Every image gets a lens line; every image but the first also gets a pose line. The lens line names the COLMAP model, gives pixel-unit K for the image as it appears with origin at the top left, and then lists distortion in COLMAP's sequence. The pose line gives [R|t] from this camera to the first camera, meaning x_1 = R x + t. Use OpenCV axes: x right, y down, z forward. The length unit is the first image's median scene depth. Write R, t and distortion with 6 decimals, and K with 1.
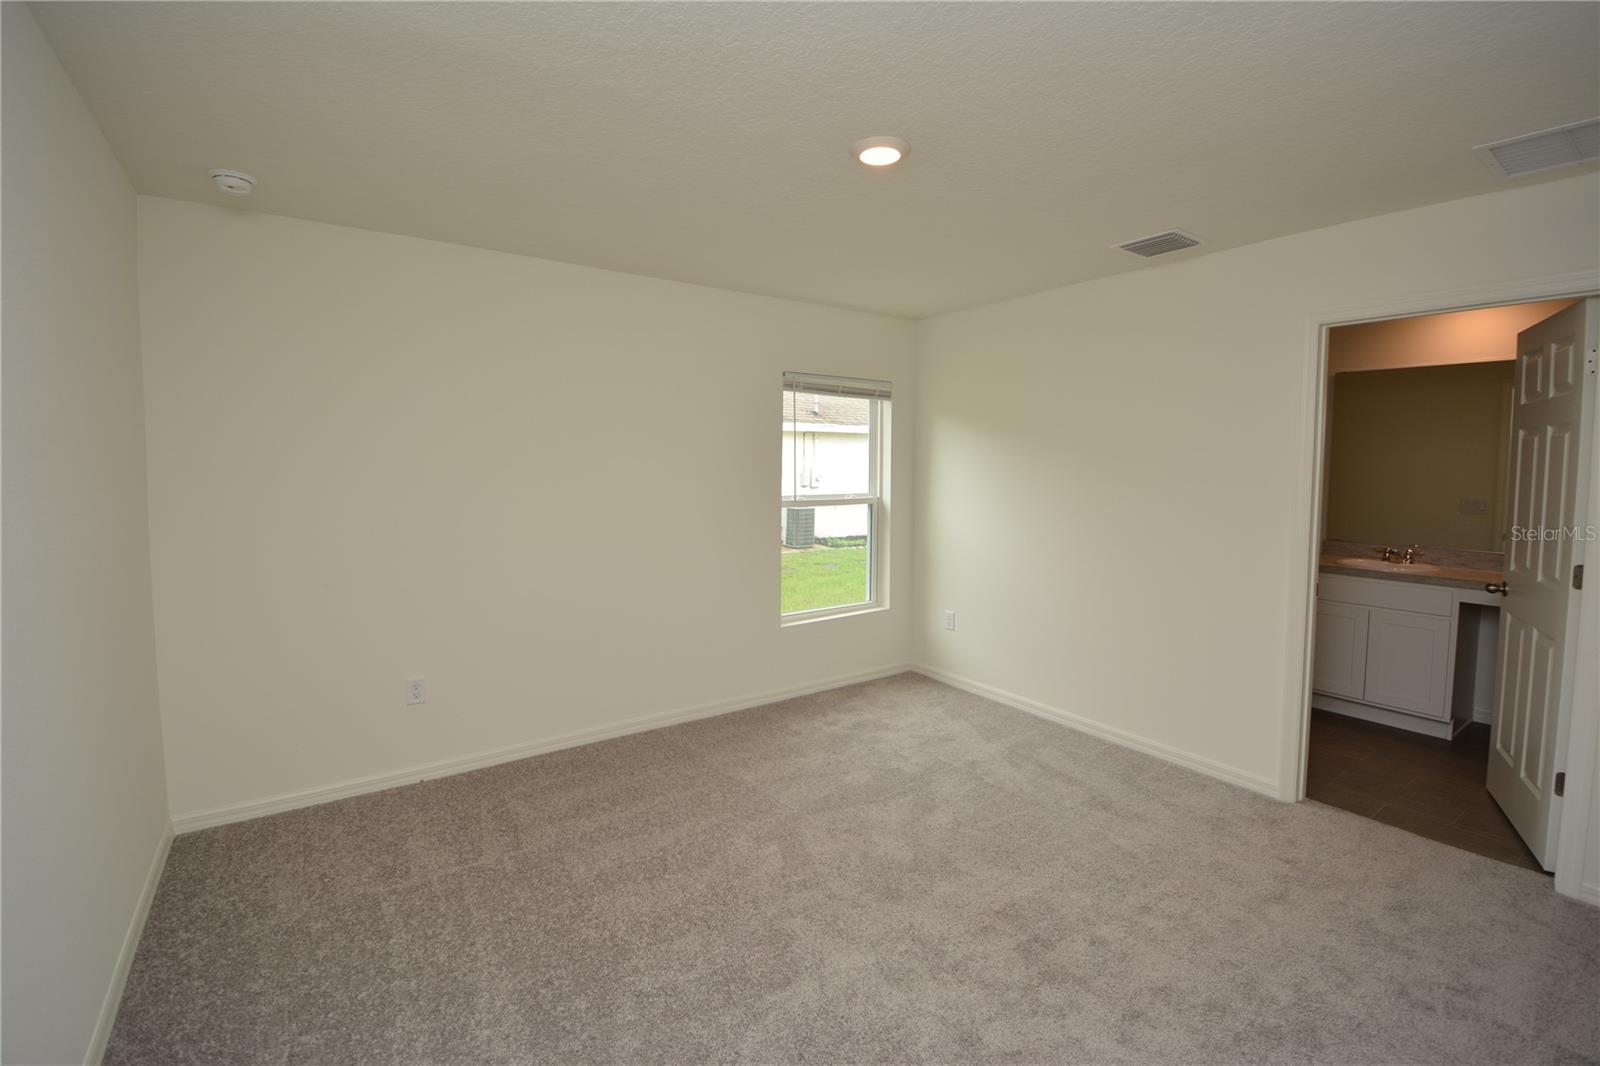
lens RADIAL K [[701.7, 0, 796.9], [0, 701.7, 509.8], [0, 0, 1]] dist [0.010261, -0.017055]
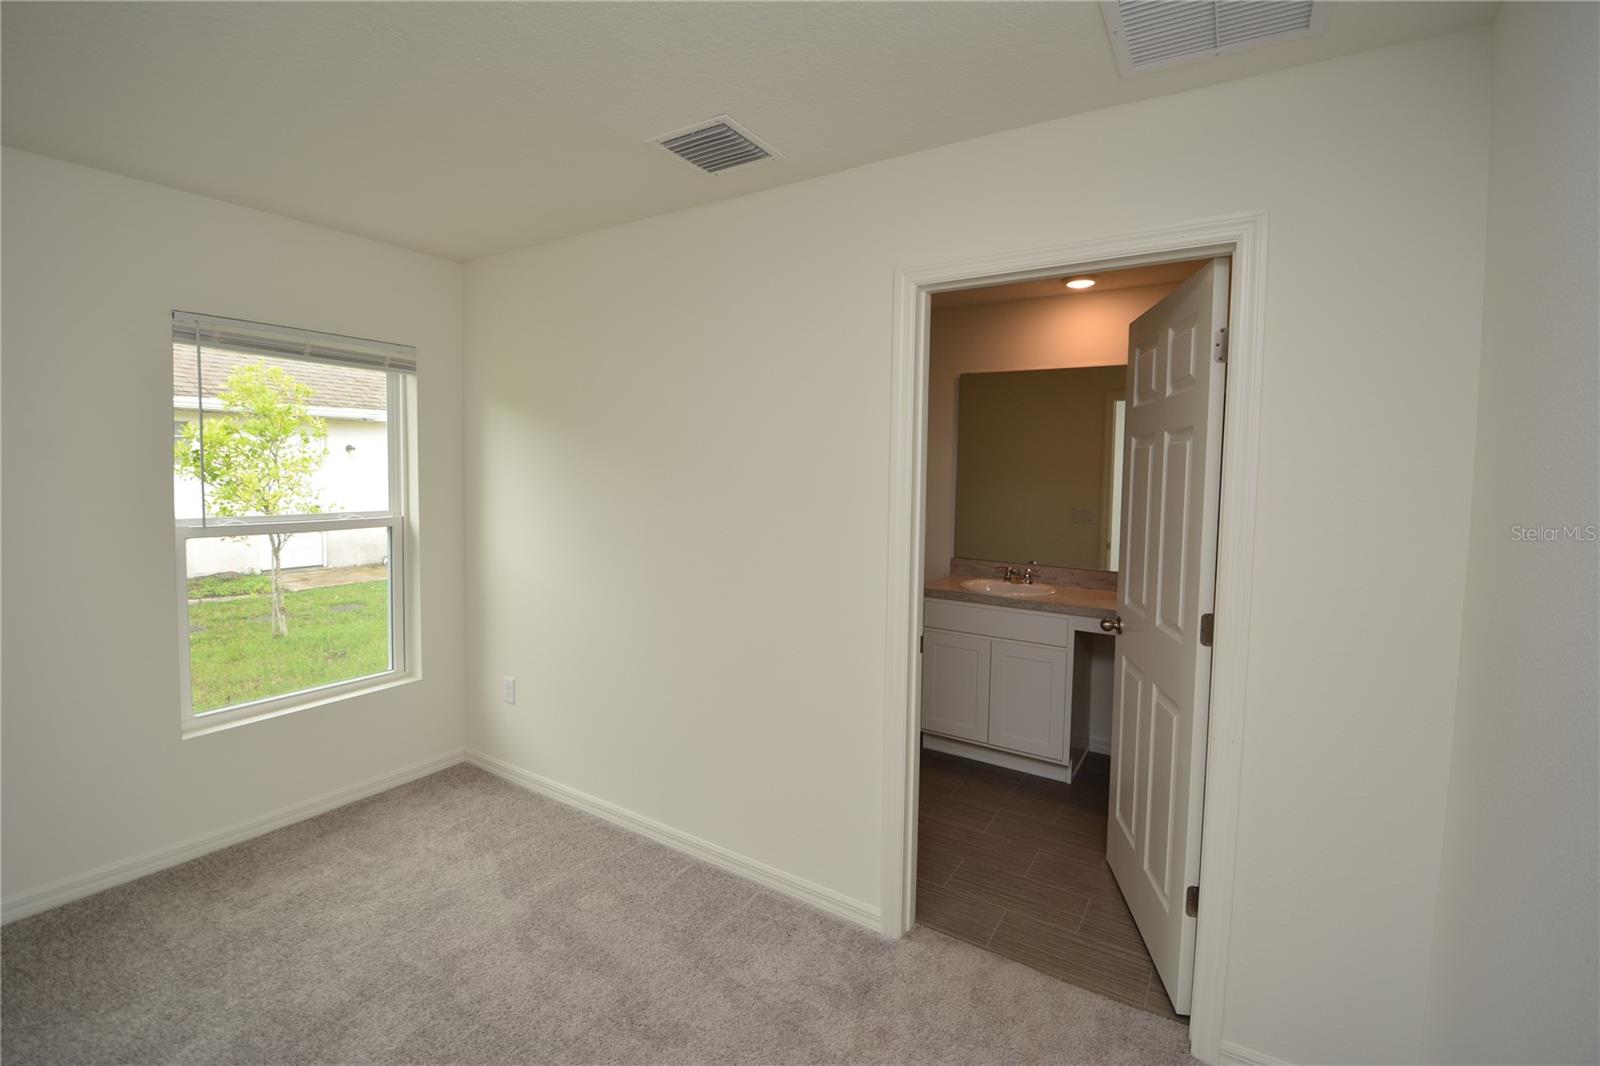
lens RADIAL K [[703.0, 0, 796.3], [0, 703.0, 508.8], [0, 0, 1]] dist [0.017217, -0.026664]
pose [[0.926566, -0.011692, 0.375950, 0.273351], [0.014864, 0.999874, -0.005540, -0.020384], [-0.375838, 0.010721, 0.926623, 0.287570]]
